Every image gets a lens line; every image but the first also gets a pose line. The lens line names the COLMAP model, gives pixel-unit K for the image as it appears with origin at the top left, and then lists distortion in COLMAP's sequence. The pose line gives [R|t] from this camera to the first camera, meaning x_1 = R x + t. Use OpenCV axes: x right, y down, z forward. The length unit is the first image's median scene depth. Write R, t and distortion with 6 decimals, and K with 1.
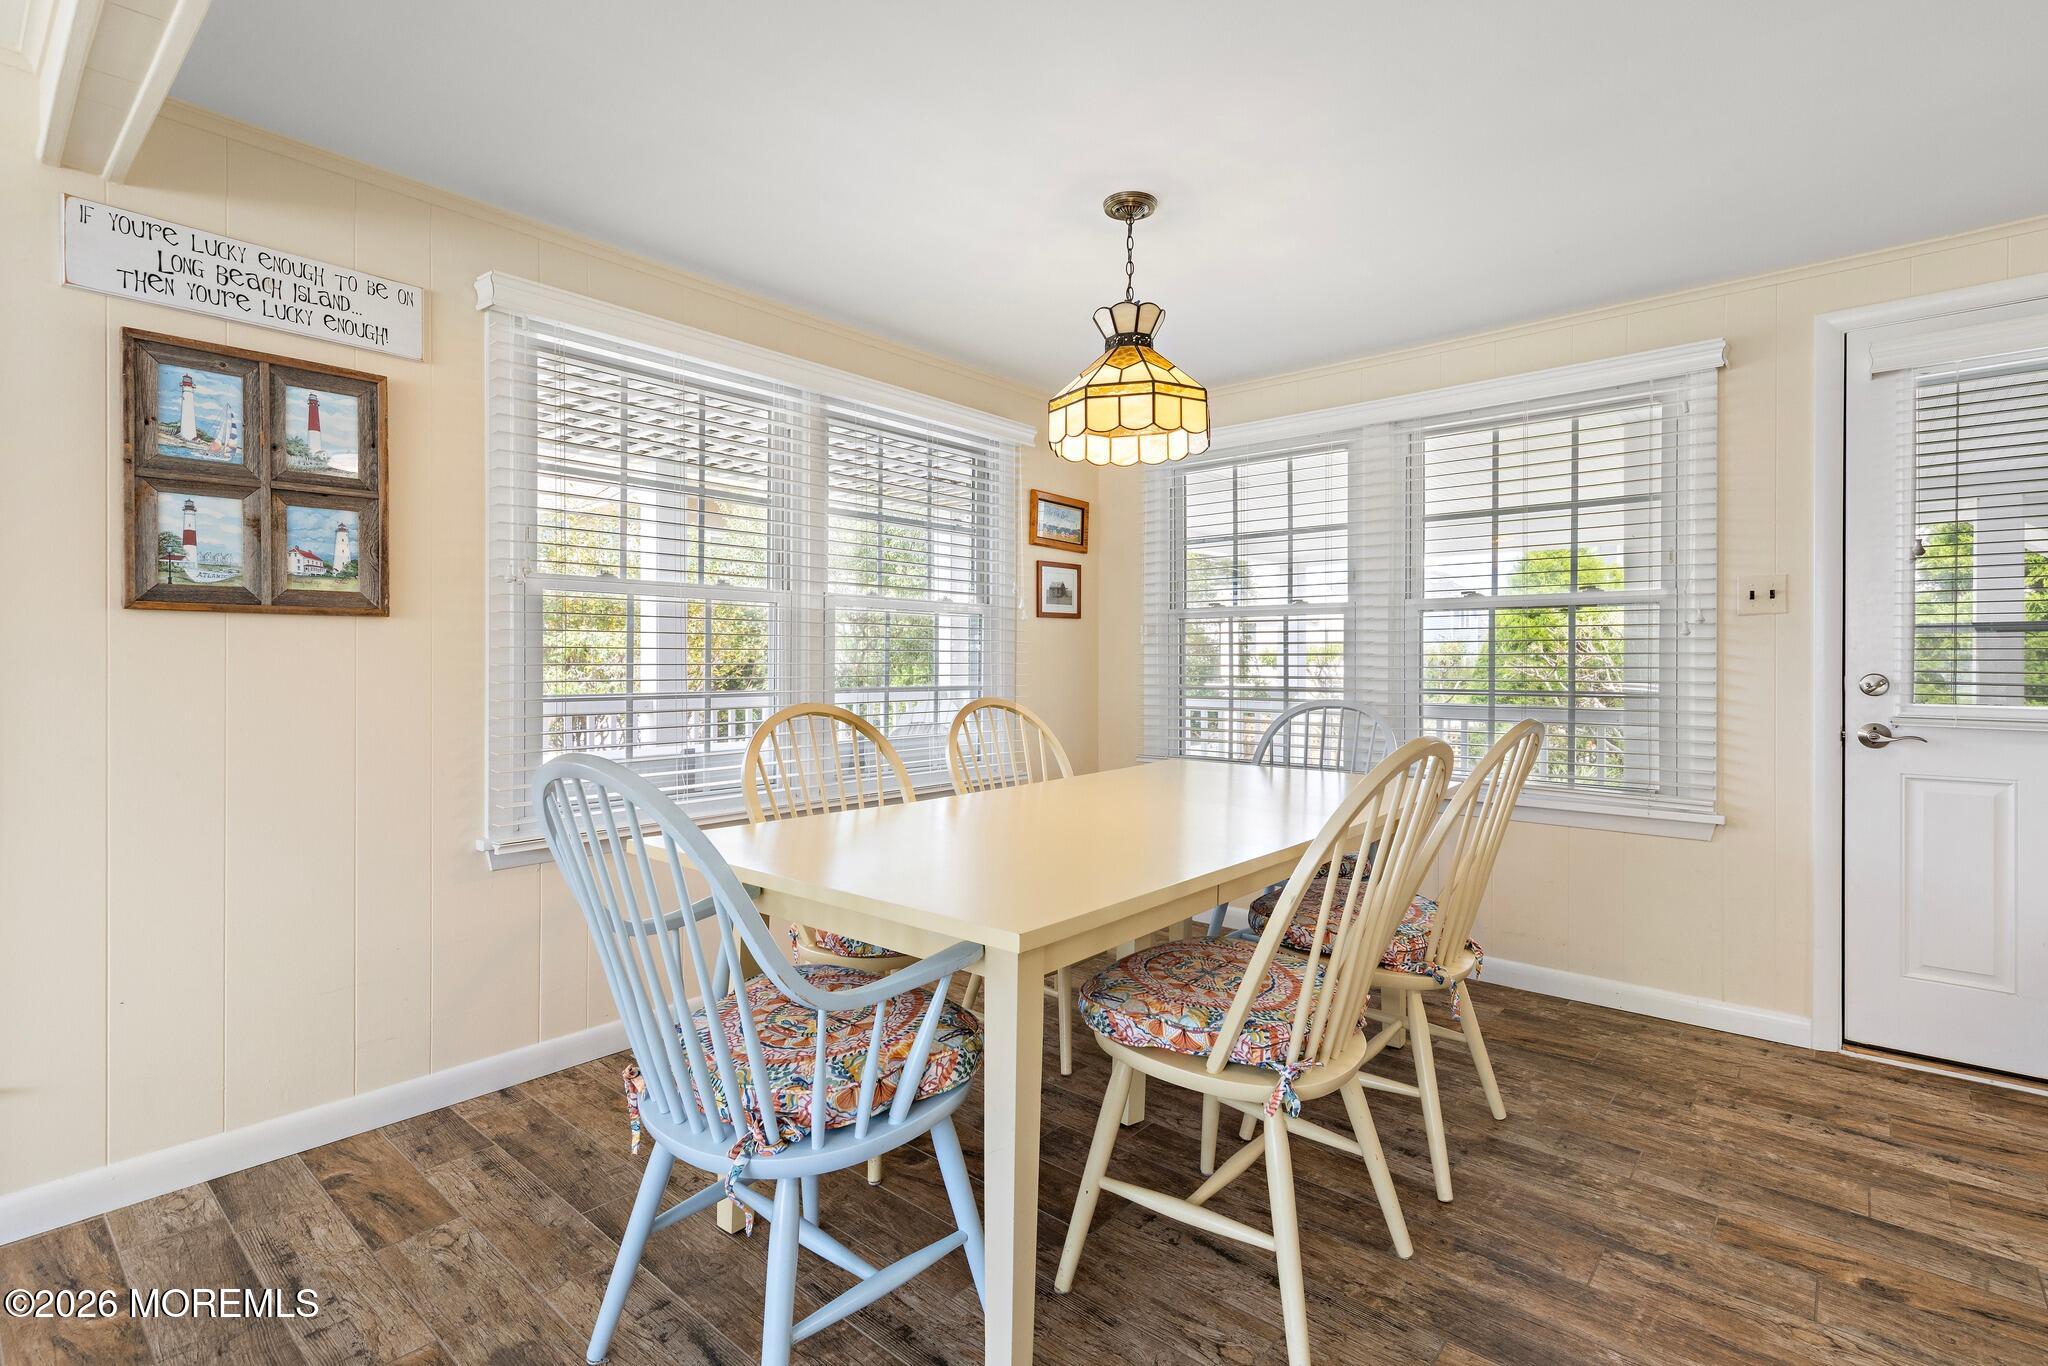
lens RADIAL K [[933.0, 0, 1055.7], [0, 933.0, 649.7], [0, 0, 1]] dist [0.008744, 0.000141]
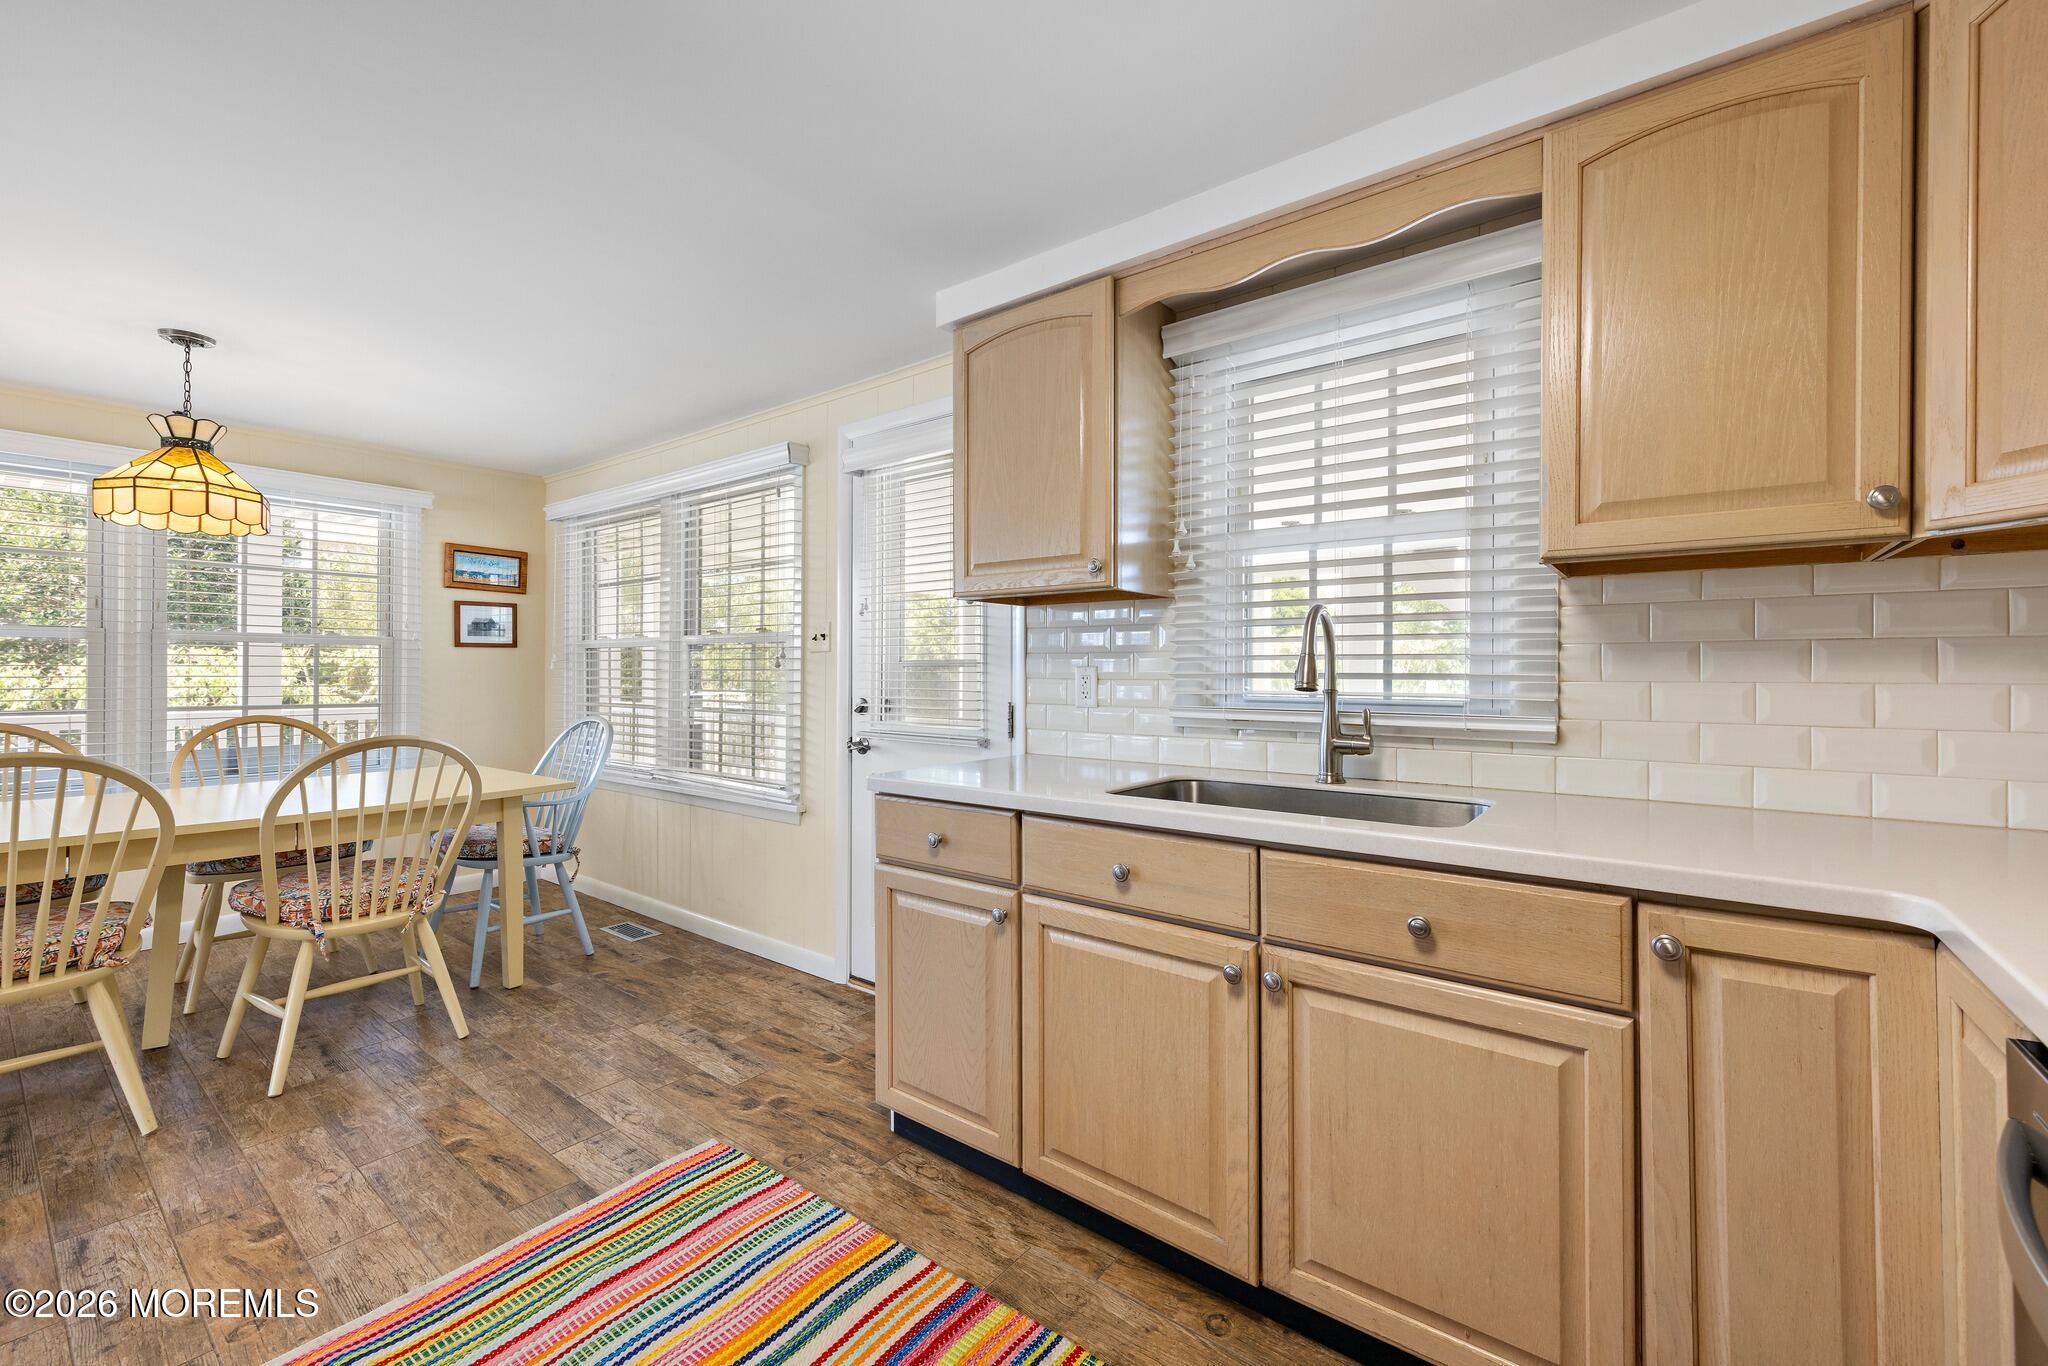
lens RADIAL K [[818.8, 0, 1029.0], [0, 818.8, 665.6], [0, 0, 1]] dist [0.003758, 0.000470]
pose [[0.999410, -0.002287, 0.034256, 1.034048], [0.001900, 0.999934, 0.011325, -0.032114], [-0.034280, -0.011253, 0.999349, -0.154037]]
